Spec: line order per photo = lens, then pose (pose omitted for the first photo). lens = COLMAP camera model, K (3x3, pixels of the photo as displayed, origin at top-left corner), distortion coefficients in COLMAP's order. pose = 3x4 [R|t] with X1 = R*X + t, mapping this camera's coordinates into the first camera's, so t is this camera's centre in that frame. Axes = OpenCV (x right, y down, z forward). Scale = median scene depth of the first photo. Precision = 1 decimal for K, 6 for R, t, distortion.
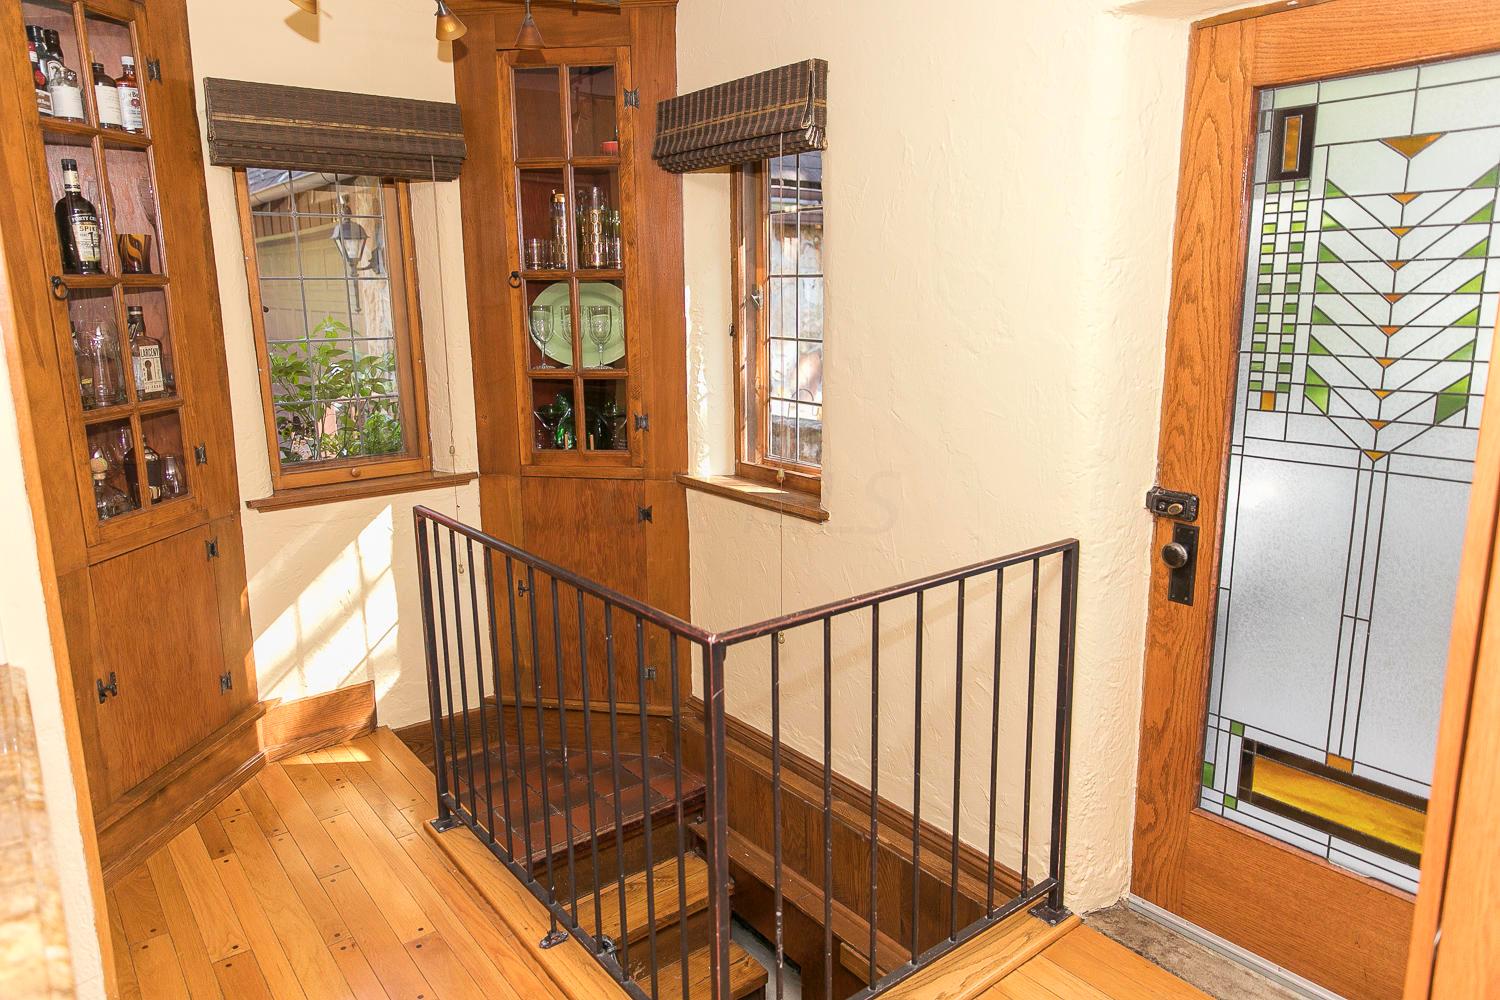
lens RADIAL K [[1009.7, 0, 752.9], [0, 1009.7, 497.9], [0, 0, 1]] dist [0.001974, 0.012015]
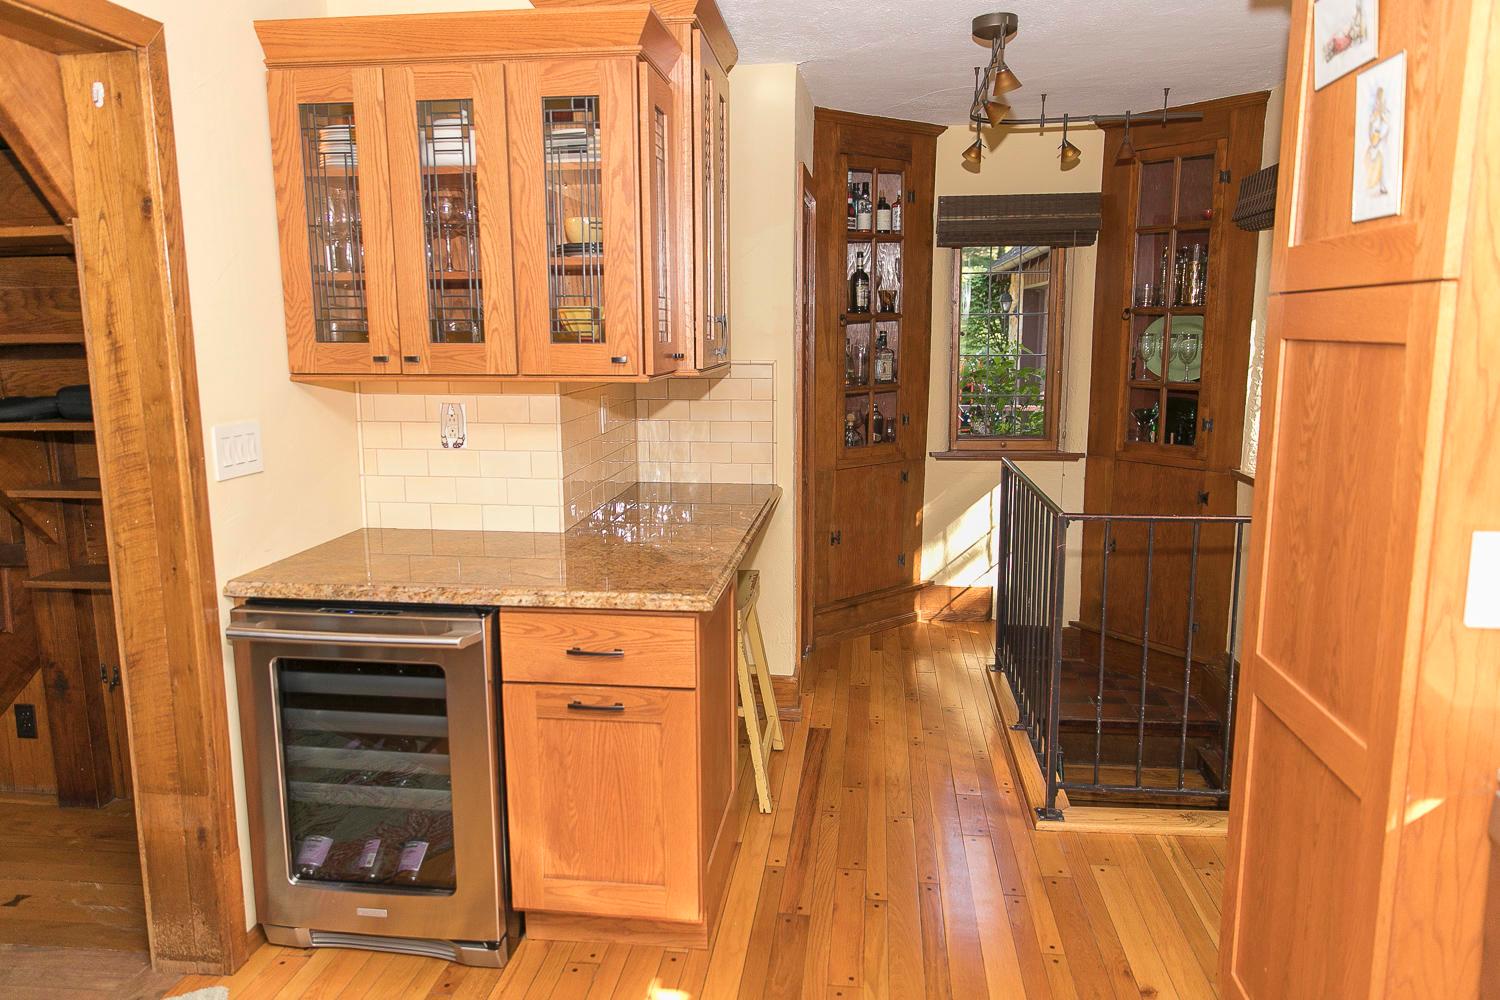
lens RADIAL K [[1009.7, 0, 749.3], [0, 1009.7, 497.1], [0, 0, 1]] dist [0.001974, 0.012015]
pose [[0.704121, 0.124184, -0.699137, 0.507709], [-0.145348, 0.988947, 0.029277, 0.081627], [0.695045, 0.081004, 0.714388, -0.406449]]
